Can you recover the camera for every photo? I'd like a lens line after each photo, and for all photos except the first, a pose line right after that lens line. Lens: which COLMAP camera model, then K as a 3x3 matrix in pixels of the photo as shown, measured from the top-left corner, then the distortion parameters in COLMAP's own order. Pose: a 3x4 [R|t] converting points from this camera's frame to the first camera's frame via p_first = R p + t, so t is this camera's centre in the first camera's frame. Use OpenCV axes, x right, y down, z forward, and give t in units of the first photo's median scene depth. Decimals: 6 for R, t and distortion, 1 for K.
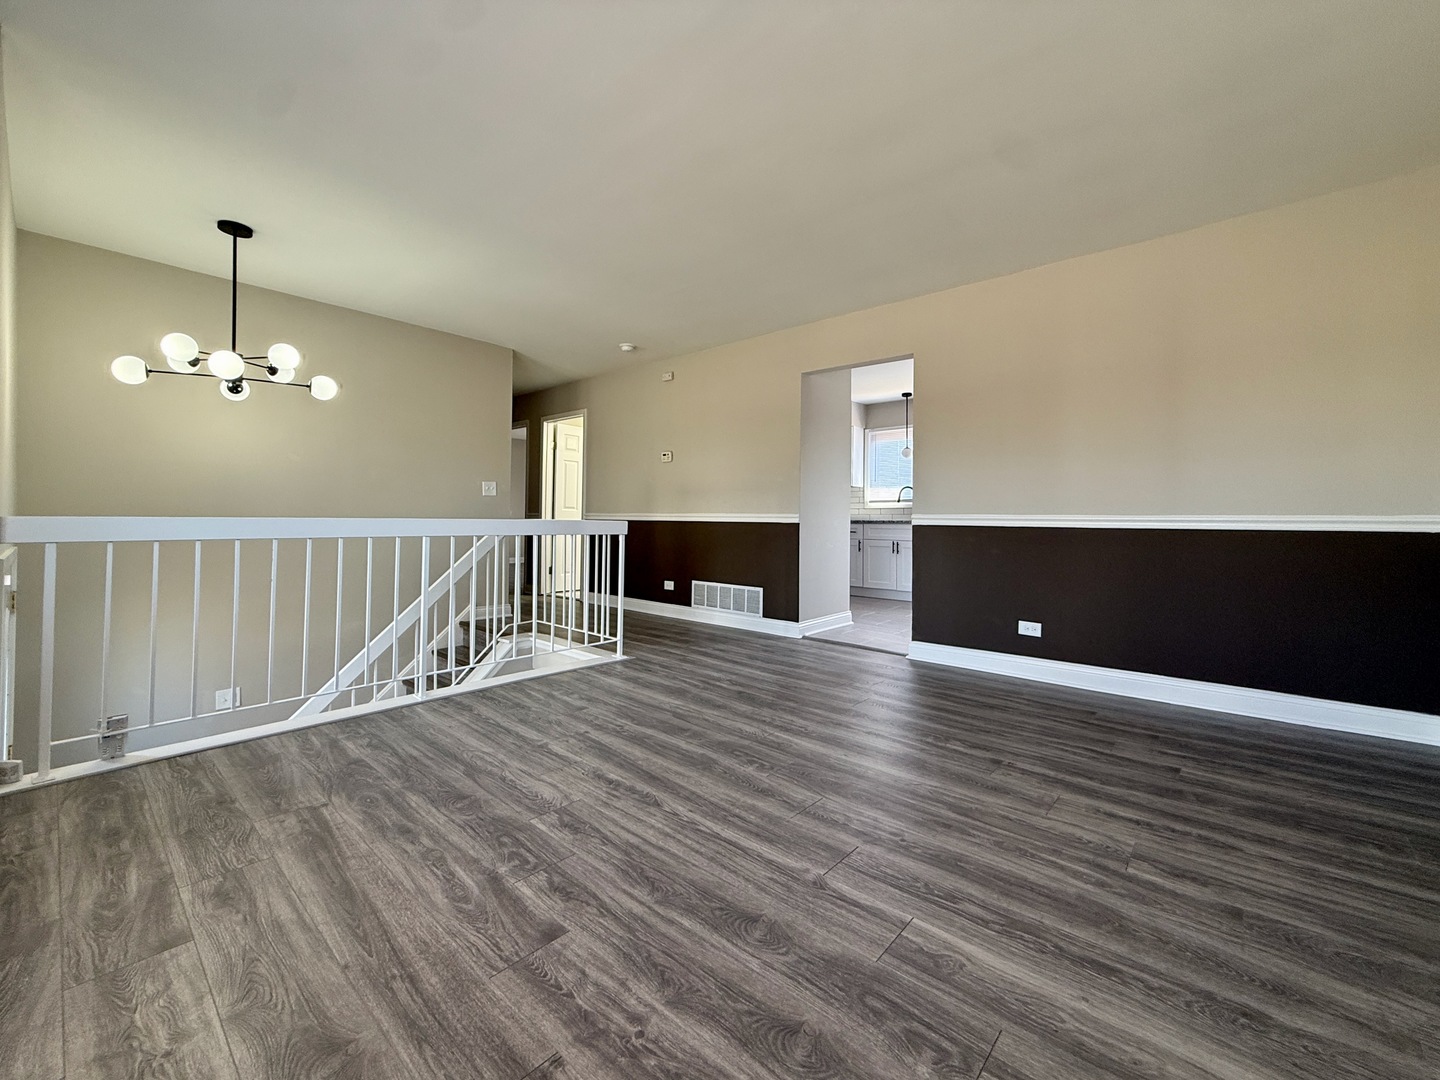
lens RADIAL K [[597.1, 0, 711.3], [0, 597.1, 538.3], [0, 0, 1]] dist [0.000115, 0.000137]
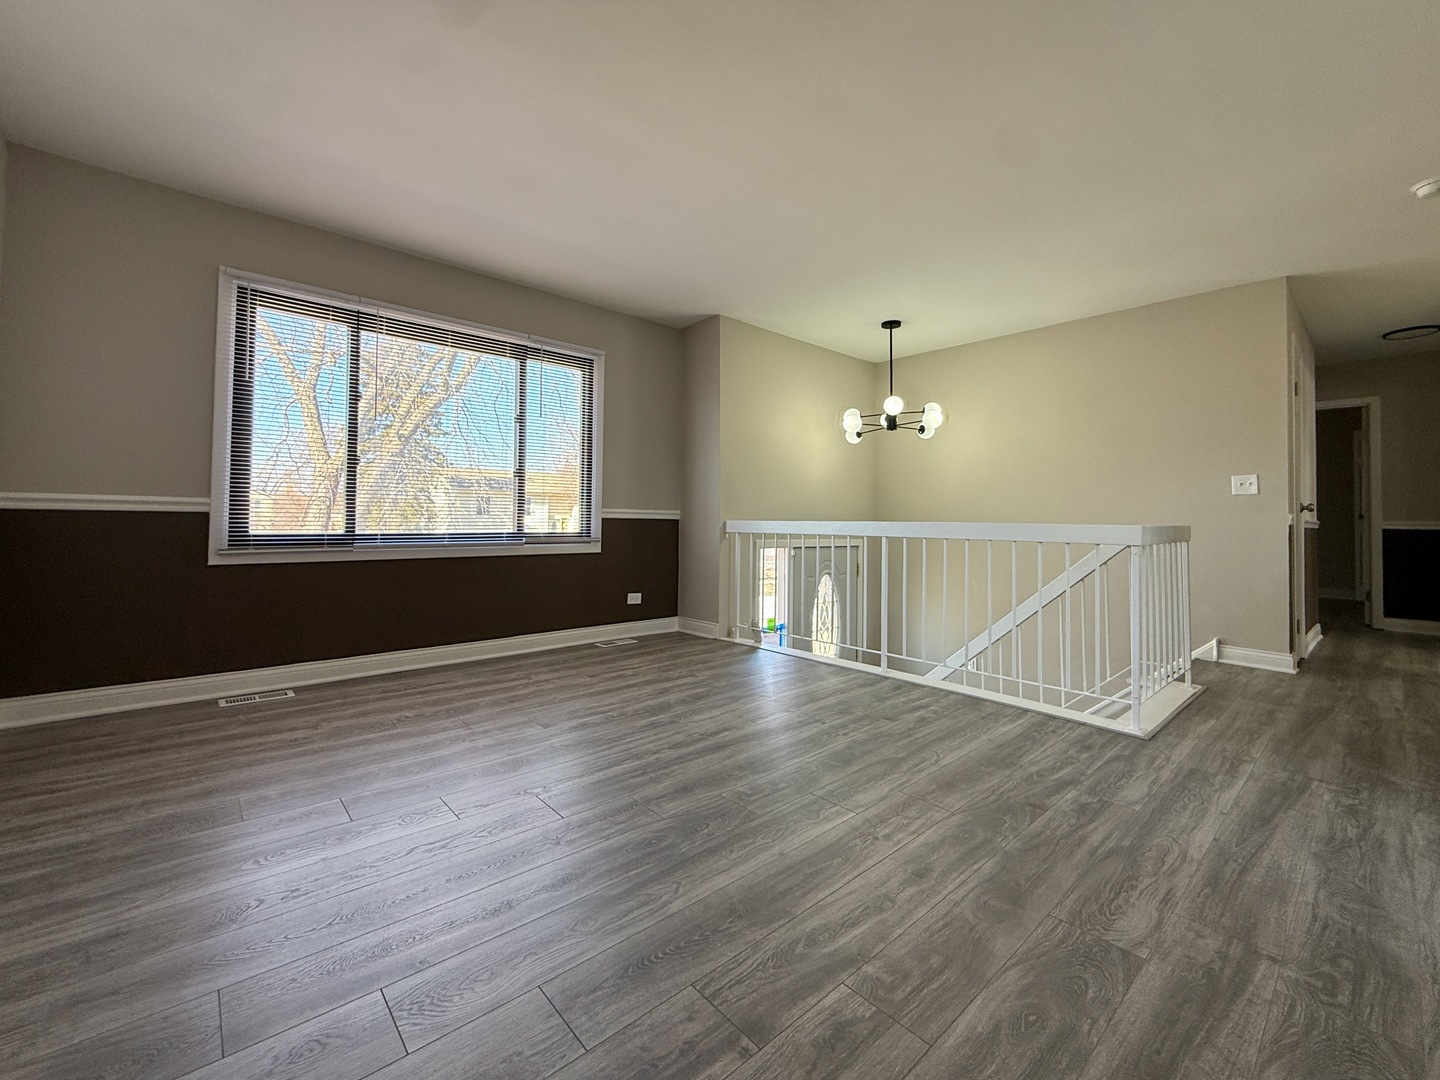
lens RADIAL K [[597.1, 0, 711.3], [0, 597.1, 538.3], [0, 0, 1]] dist [0.000115, 0.000137]
pose [[-0.114630, 0.021705, -0.993171, 1.058335], [-0.042906, 0.998720, 0.026778, -0.023498], [0.992481, 0.045683, -0.113552, 1.131766]]
